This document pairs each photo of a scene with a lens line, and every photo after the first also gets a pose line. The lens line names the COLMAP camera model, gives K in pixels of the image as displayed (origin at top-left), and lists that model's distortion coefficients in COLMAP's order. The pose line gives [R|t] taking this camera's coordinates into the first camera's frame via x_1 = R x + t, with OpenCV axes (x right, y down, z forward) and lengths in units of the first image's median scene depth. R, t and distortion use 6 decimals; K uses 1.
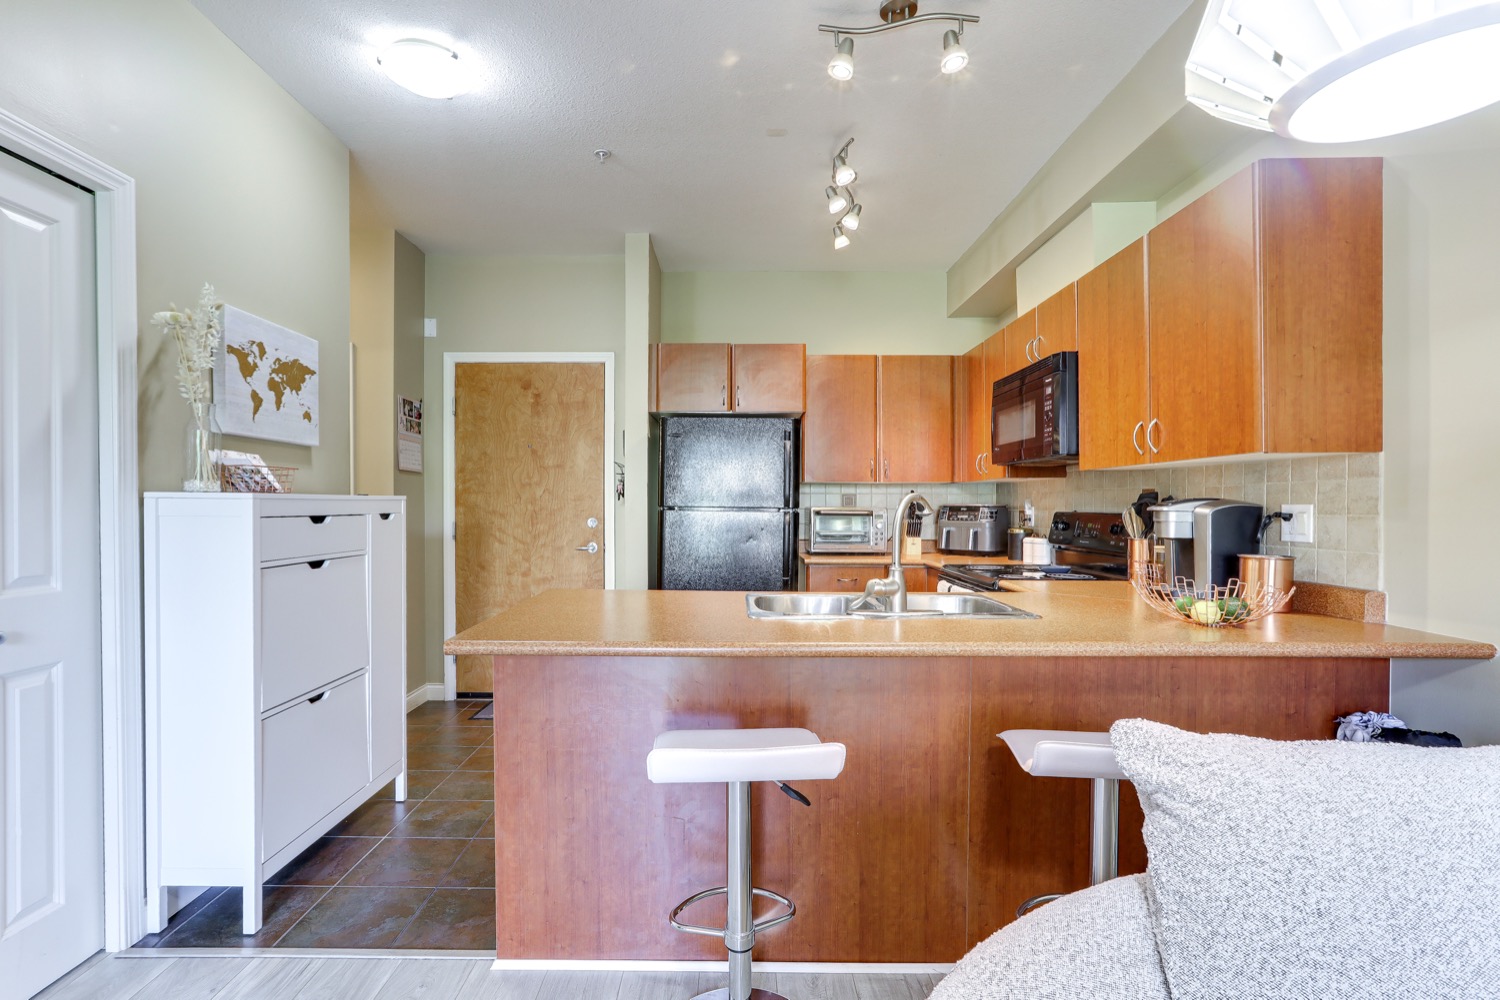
lens RADIAL K [[711.1, 0, 731.7], [0, 711.1, 514.2], [0, 0, 1]] dist [-0.040386, 0.022707]
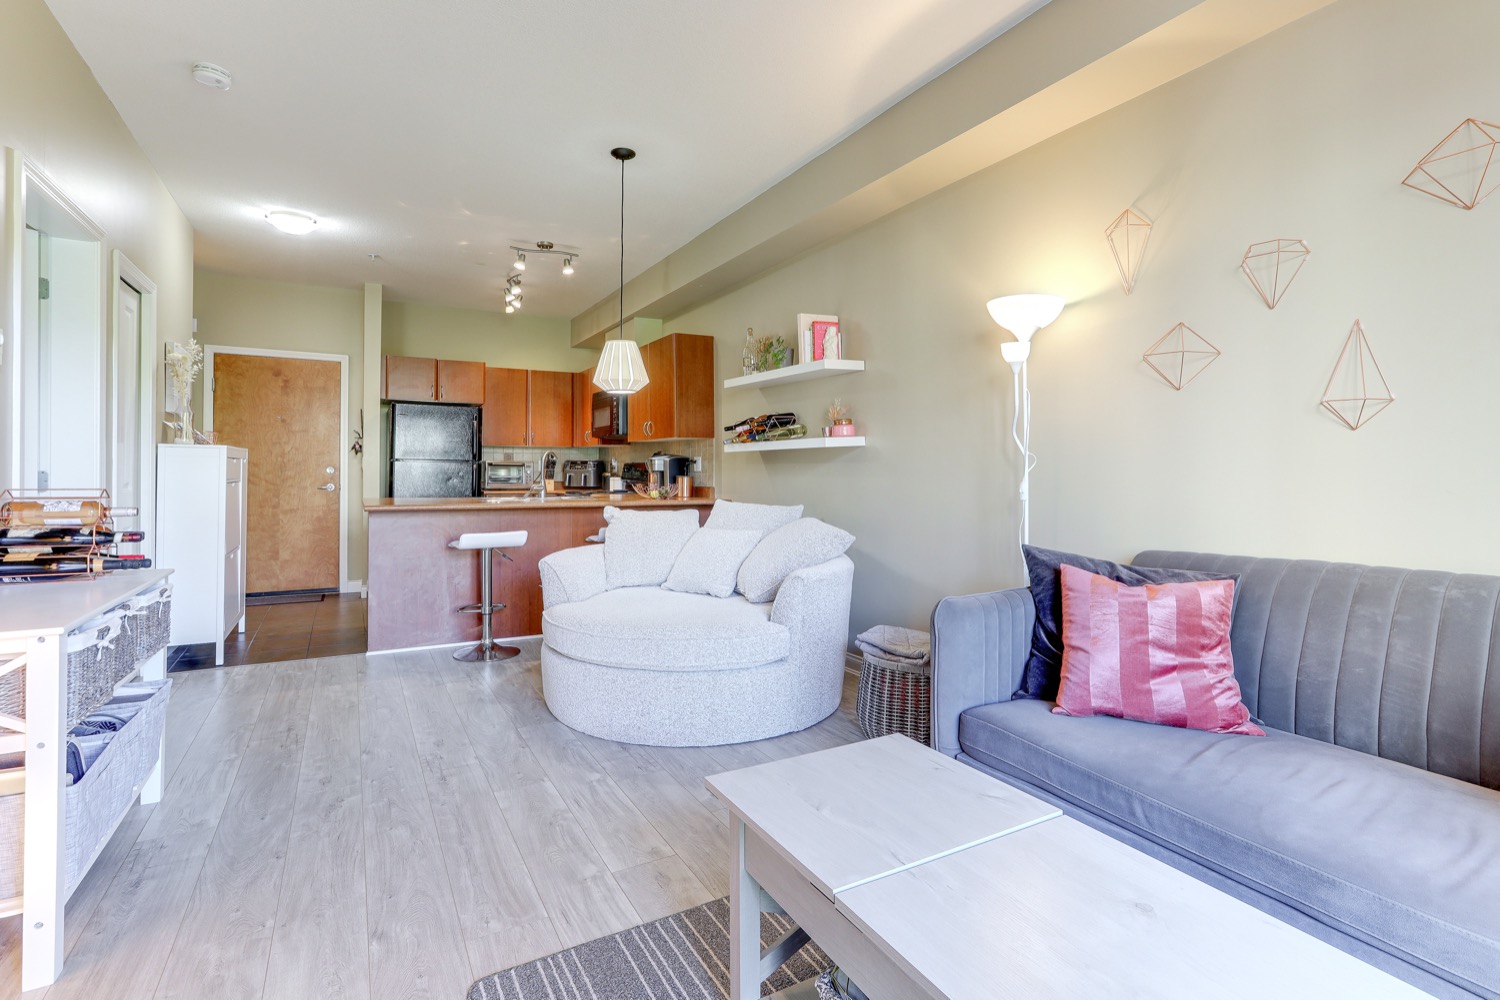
lens RADIAL K [[702.3, 0, 747.1], [0, 702.3, 466.3], [0, 0, 1]] dist [-0.035683, 0.016873]
pose [[0.864239, 0.004395, 0.503062, -0.186937], [0.004885, 0.999841, -0.017127, 0.035202], [-0.503057, 0.017259, 0.864081, -0.720211]]
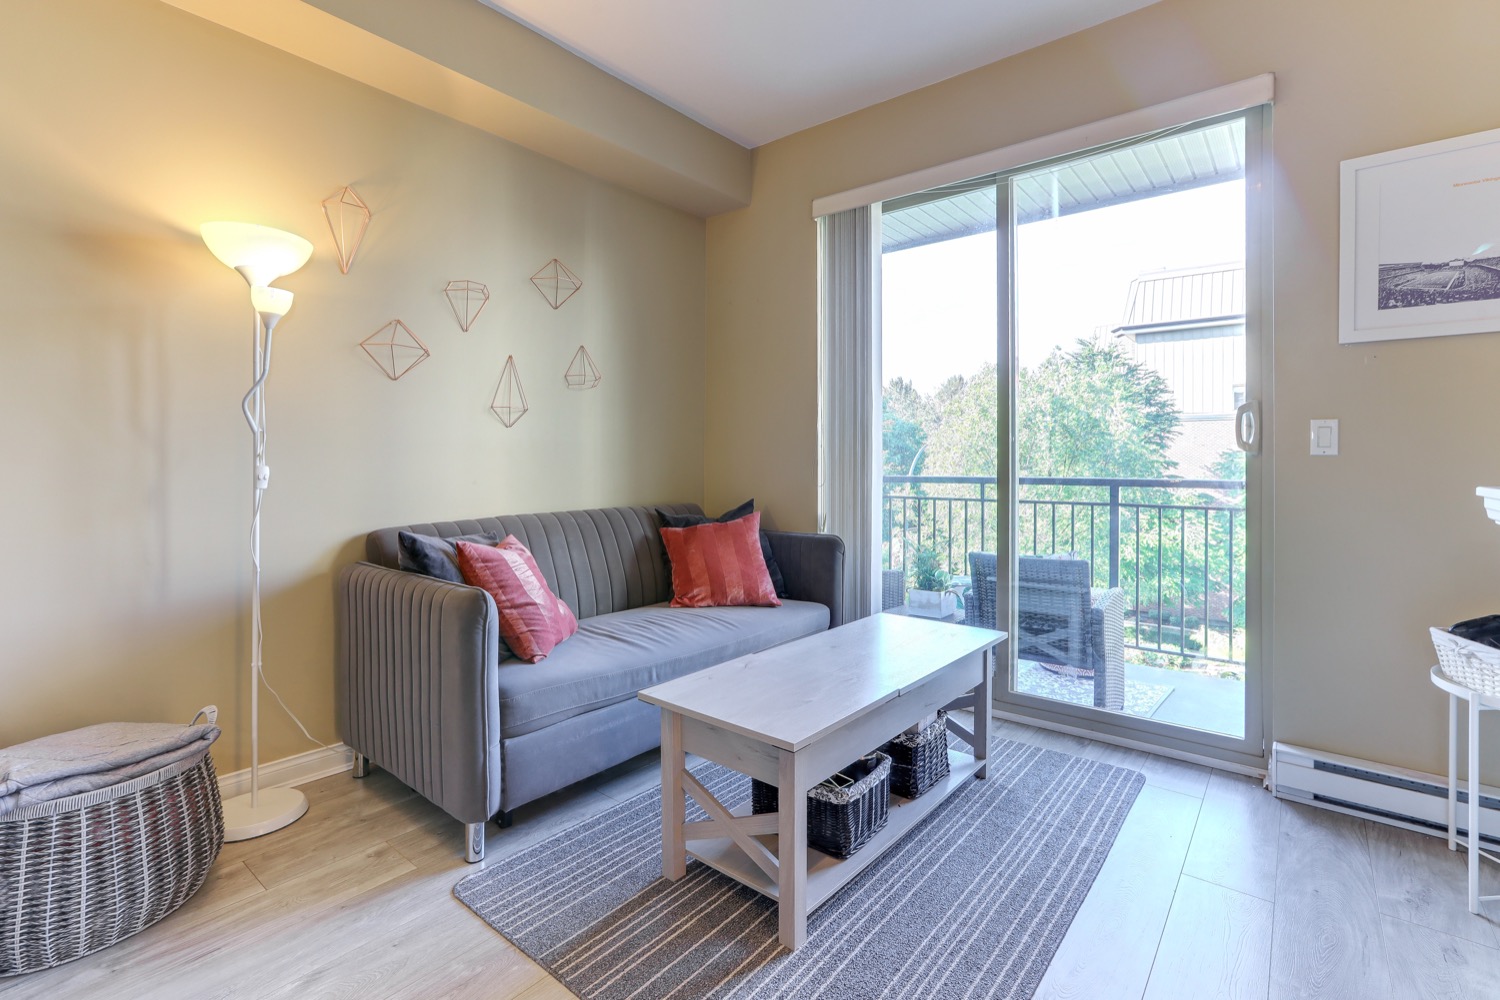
lens RADIAL K [[695.3, 0, 747.2], [0, 695.3, 463.9], [0, 0, 1]] dist [-0.041009, 0.020786]
pose [[-0.778547, -0.003031, 0.627579, -0.235051], [0.006759, 0.999890, 0.013213, 0.034032], [-0.627550, 0.014529, -0.778440, -0.103474]]
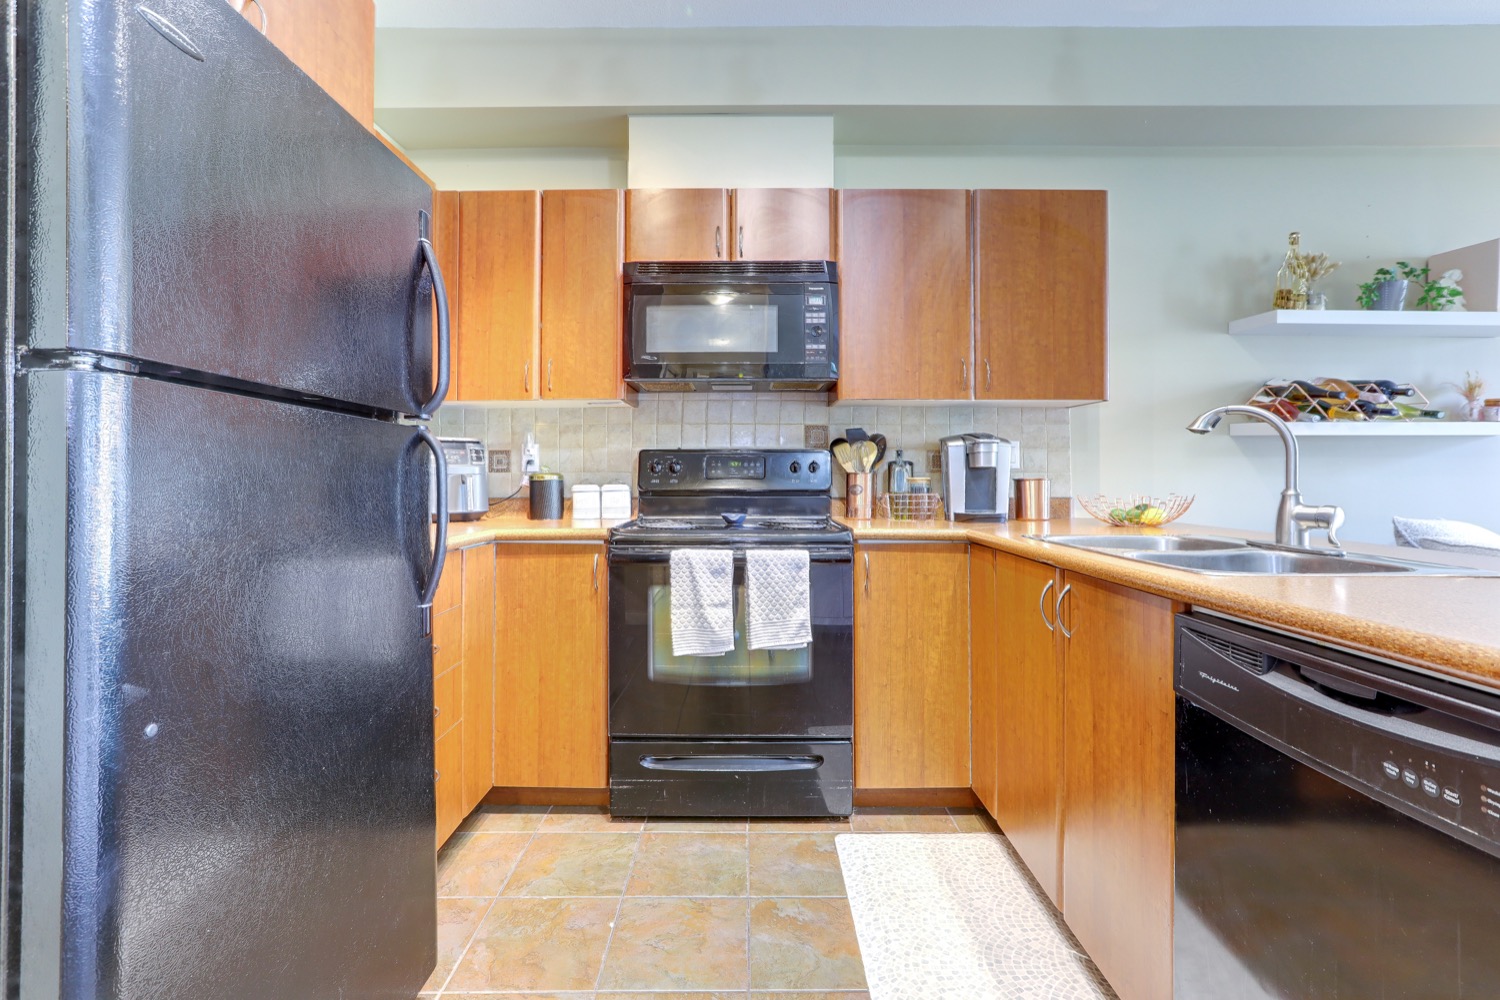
lens RADIAL K [[688.8, 0, 754.3], [0, 688.8, 461.0], [0, 0, 1]] dist [-0.044268, 0.024749]
pose [[-0.008167, 0.016989, 0.999822, -0.270033], [0.013367, 0.999768, -0.016879, 0.021296], [-0.999877, 0.013227, -0.008392, 0.788469]]
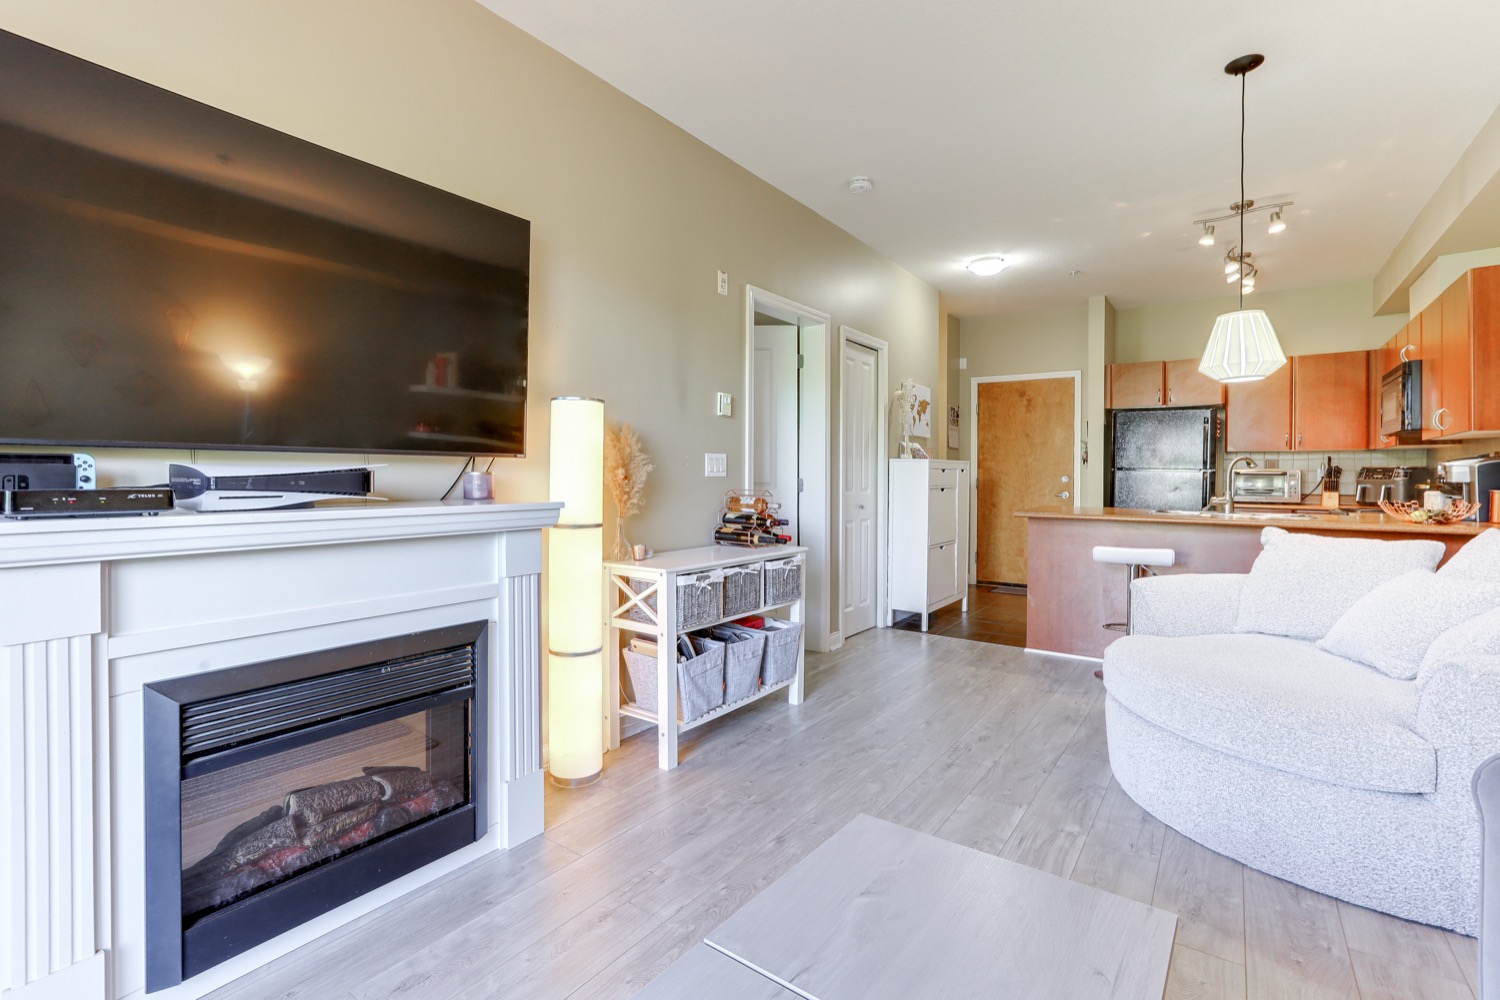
lens RADIAL K [[689.4, 0, 747.4], [0, 689.4, 481.1], [0, 0, 1]] dist [-0.035877, 0.019862]
pose [[0.817055, 0.007402, -0.576512, 0.110641], [-0.012207, 0.999916, -0.004462, 0.034053], [0.576430, 0.010683, 0.817077, -0.694780]]
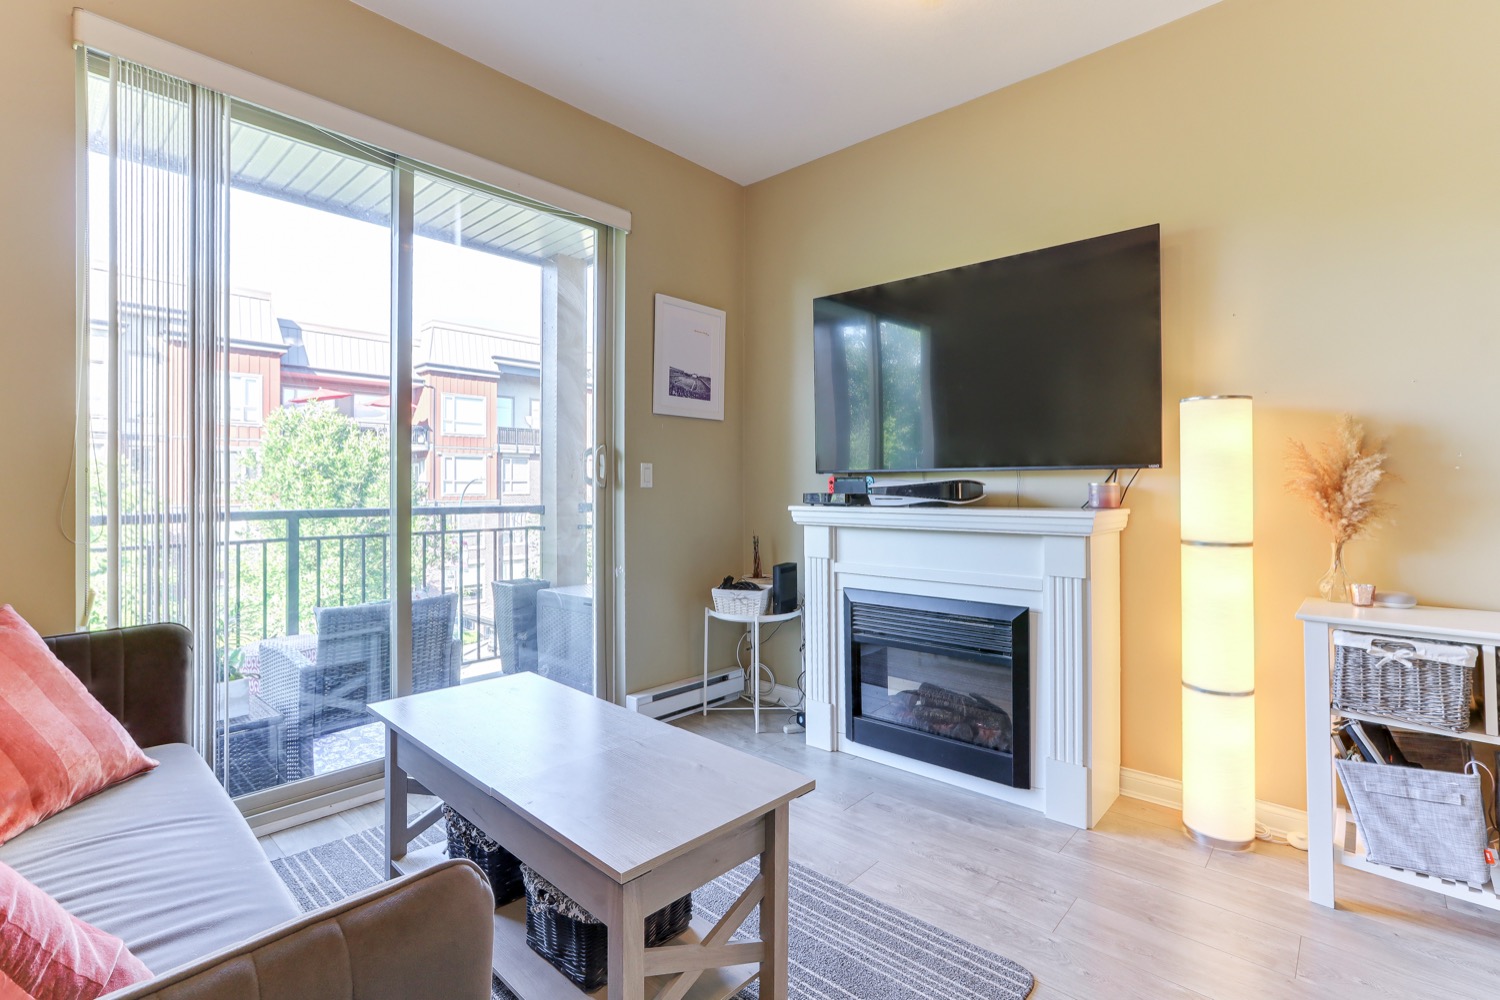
lens RADIAL K [[688.0, 0, 754.4], [0, 688.0, 490.9], [0, 0, 1]] dist [-0.036442, 0.019806]
pose [[-0.667243, 0.004815, -0.744824, 0.261900], [-0.008999, 0.999854, 0.014526, 0.028224], [0.744786, 0.016395, -0.667102, -0.185799]]
